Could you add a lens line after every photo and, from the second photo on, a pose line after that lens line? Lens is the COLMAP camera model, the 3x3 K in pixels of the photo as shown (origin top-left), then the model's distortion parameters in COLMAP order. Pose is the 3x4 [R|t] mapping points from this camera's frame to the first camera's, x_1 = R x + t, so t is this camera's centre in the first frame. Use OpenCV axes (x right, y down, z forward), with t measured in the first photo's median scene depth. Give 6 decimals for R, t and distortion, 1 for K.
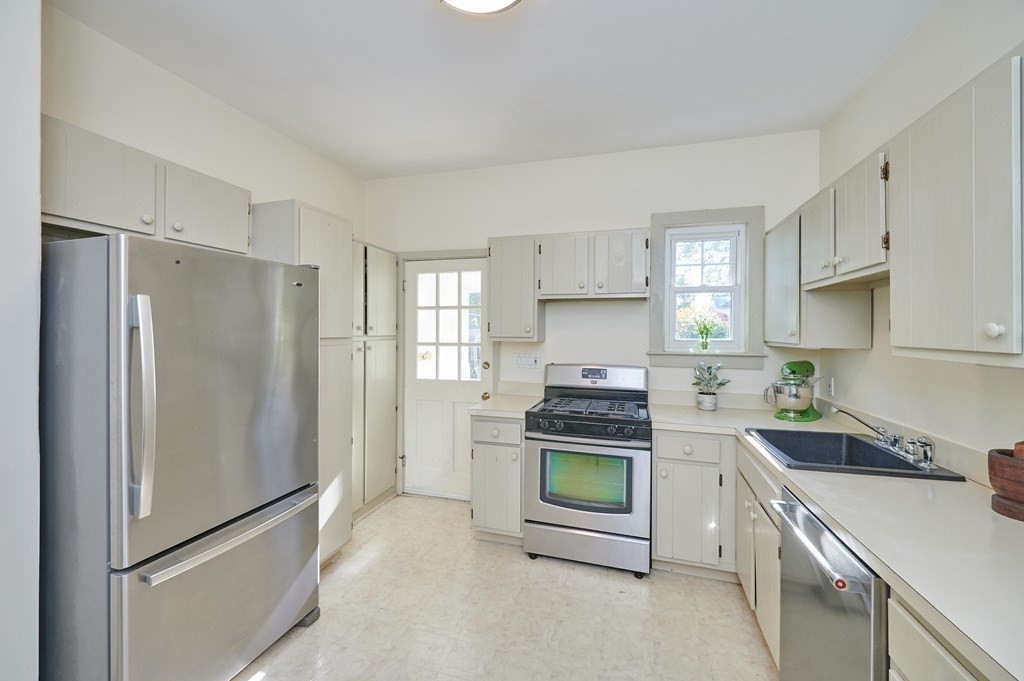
lens RADIAL K [[405.0, 0, 507.2], [0, 405.0, 330.7], [0, 0, 1]] dist [-0.001301, -0.000014]
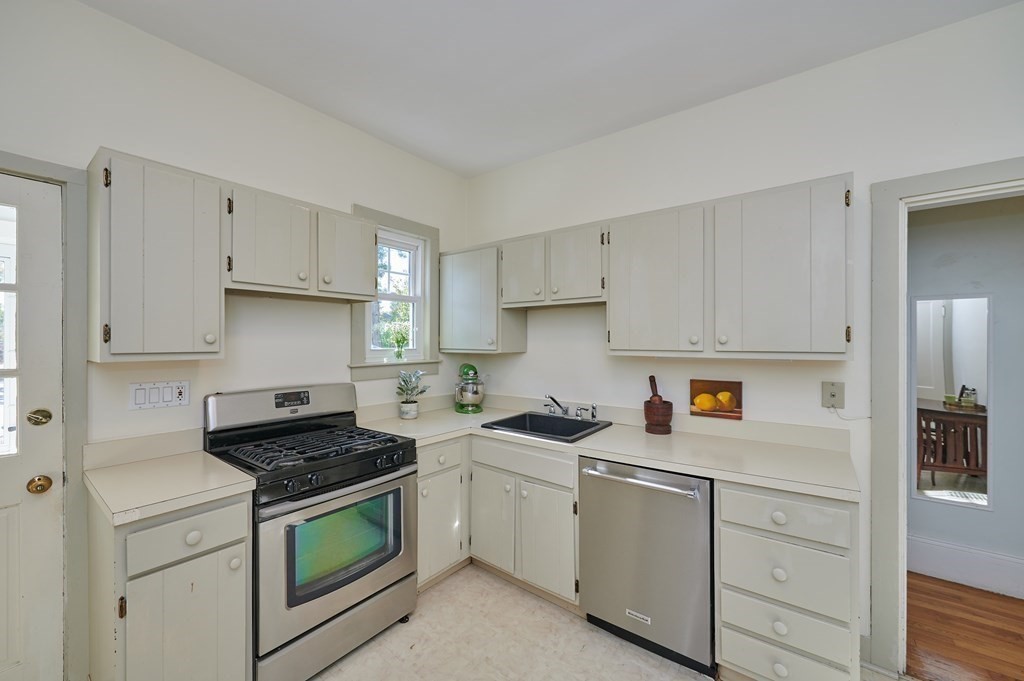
lens RADIAL K [[405.0, 0, 509.9], [0, 405.0, 341.8], [0, 0, 1]] dist [-0.001301, -0.000014]
pose [[0.349373, -0.009245, 0.936938, -0.356943], [-0.000685, 0.999949, 0.010122, -0.004929], [-0.936983, -0.004178, 0.349349, 0.415758]]
